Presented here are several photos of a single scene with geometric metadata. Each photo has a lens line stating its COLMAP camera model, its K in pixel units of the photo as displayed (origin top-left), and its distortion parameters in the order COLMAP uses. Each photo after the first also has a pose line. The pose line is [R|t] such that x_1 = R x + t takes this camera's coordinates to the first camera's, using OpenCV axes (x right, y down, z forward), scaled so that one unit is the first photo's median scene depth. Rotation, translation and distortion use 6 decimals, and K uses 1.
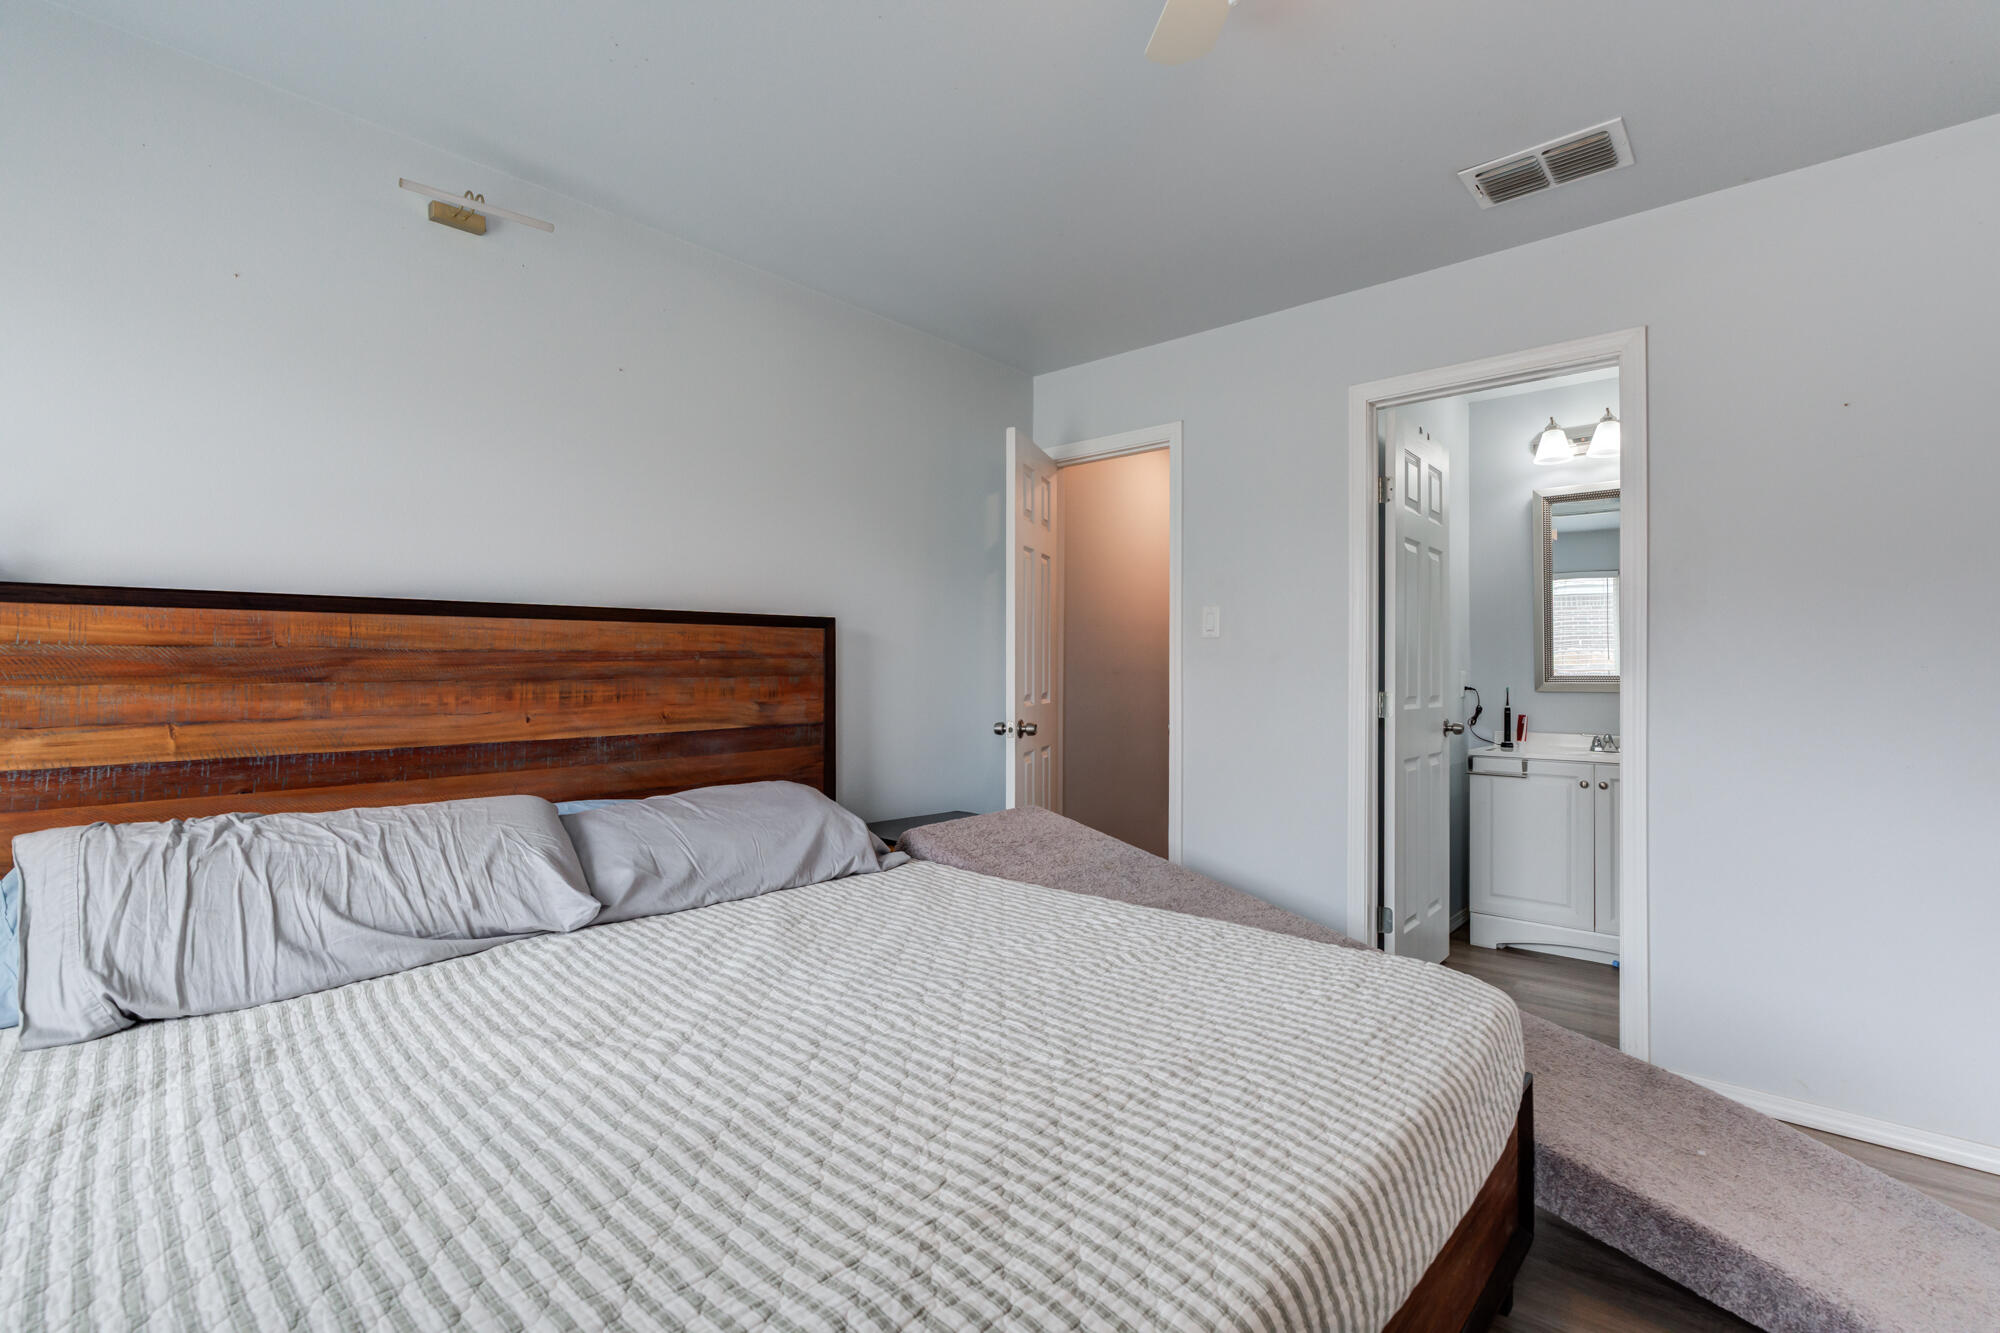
lens RADIAL K [[904.0, 0, 1002.9], [0, 904.0, 668.6], [0, 0, 1]] dist [-0.007308, 0.007607]
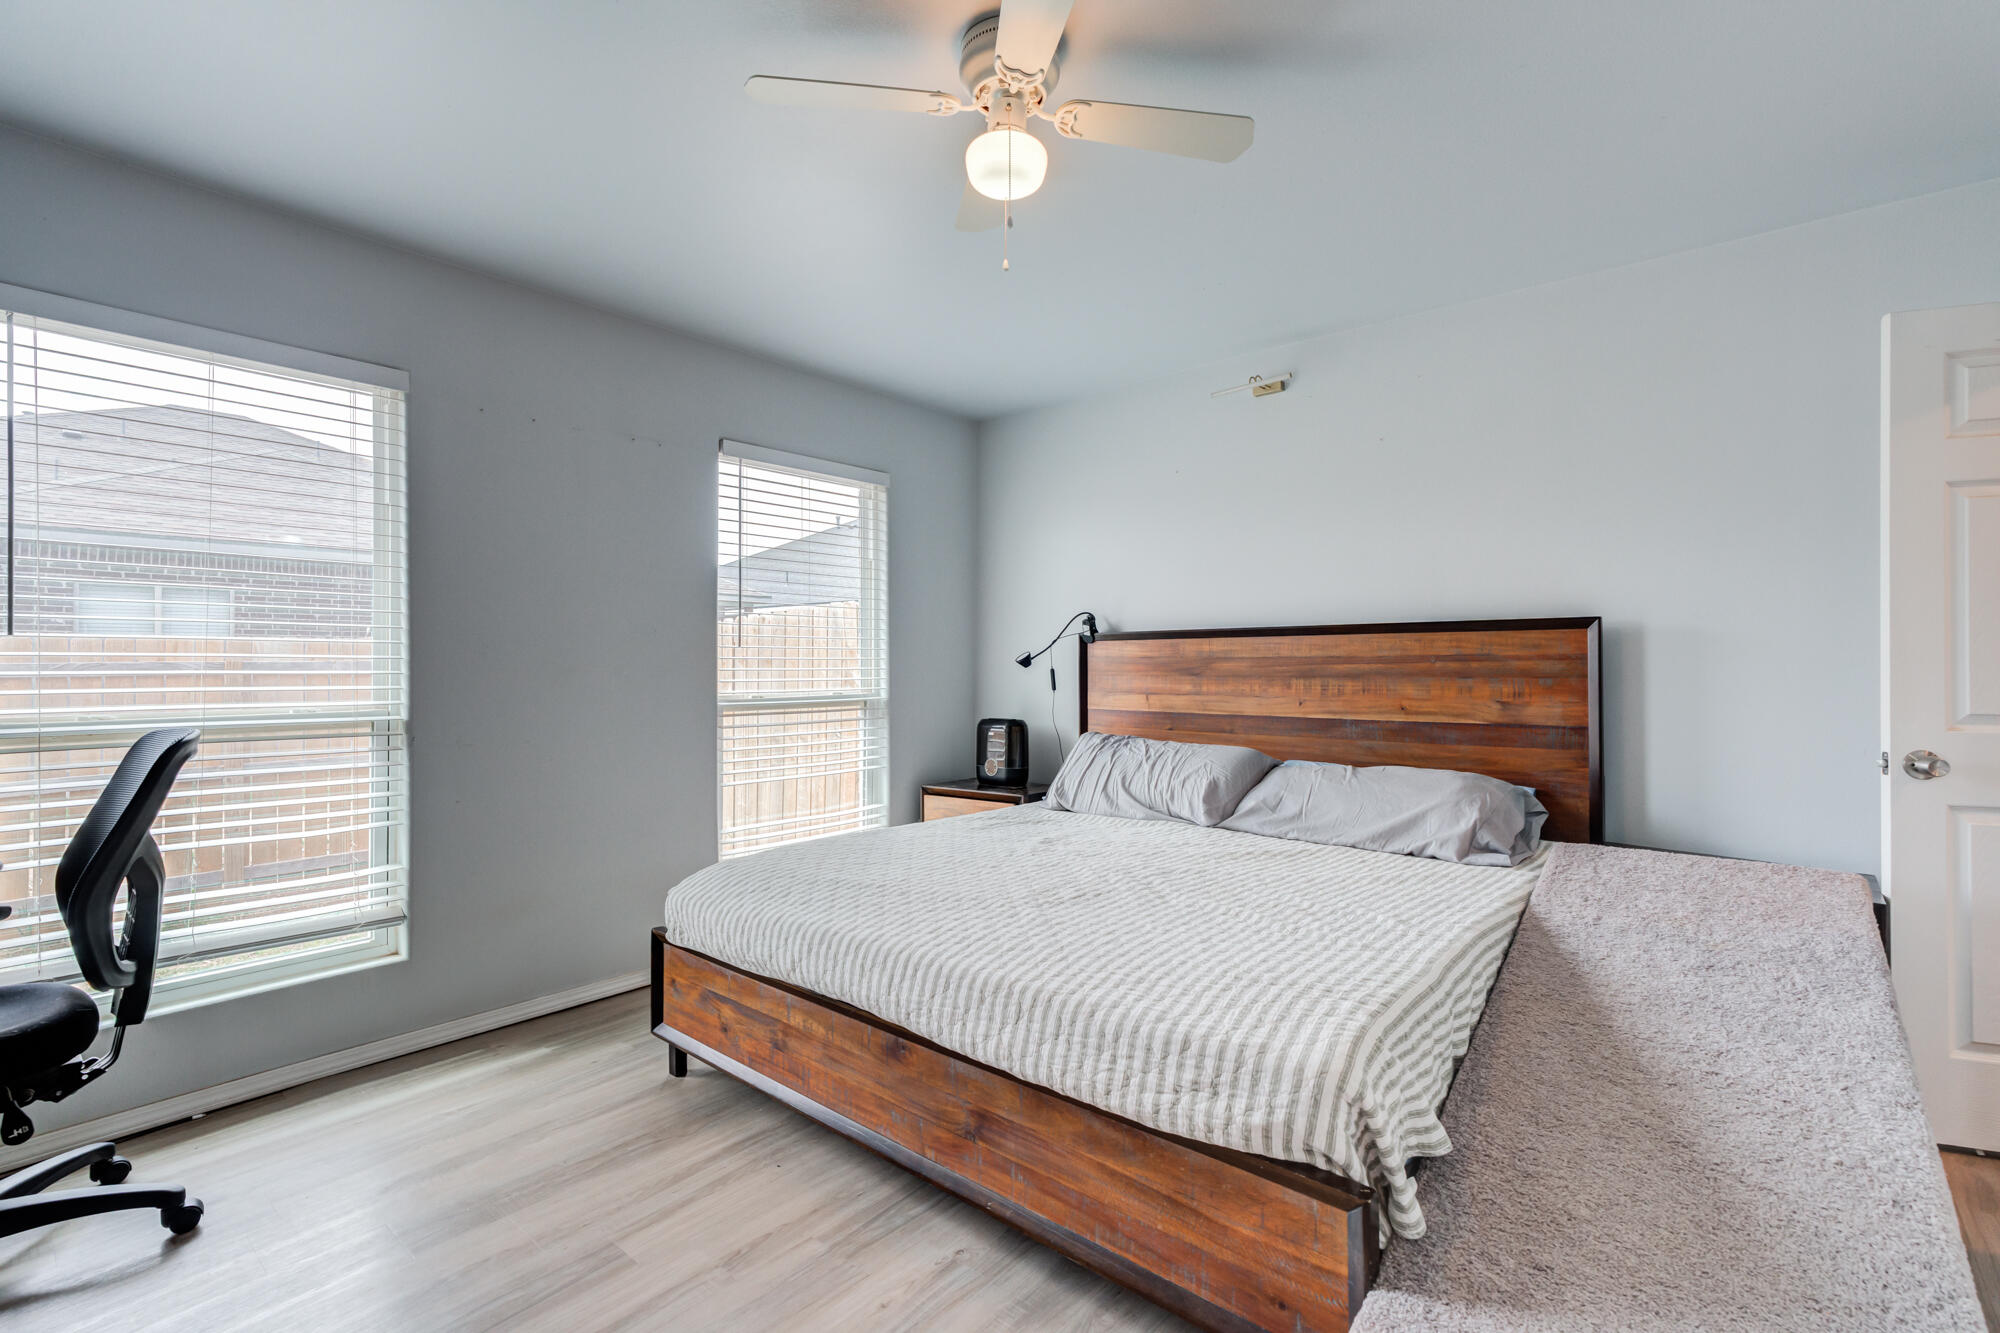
lens RADIAL K [[904.0, 0, 1004.1], [0, 904.0, 654.1], [0, 0, 1]] dist [-0.007308, 0.007607]
pose [[0.048187, -0.008496, -0.998802, 0.860554], [-0.002183, 0.999961, -0.008612, -0.009732], [0.998836, 0.002595, 0.048167, 0.398880]]
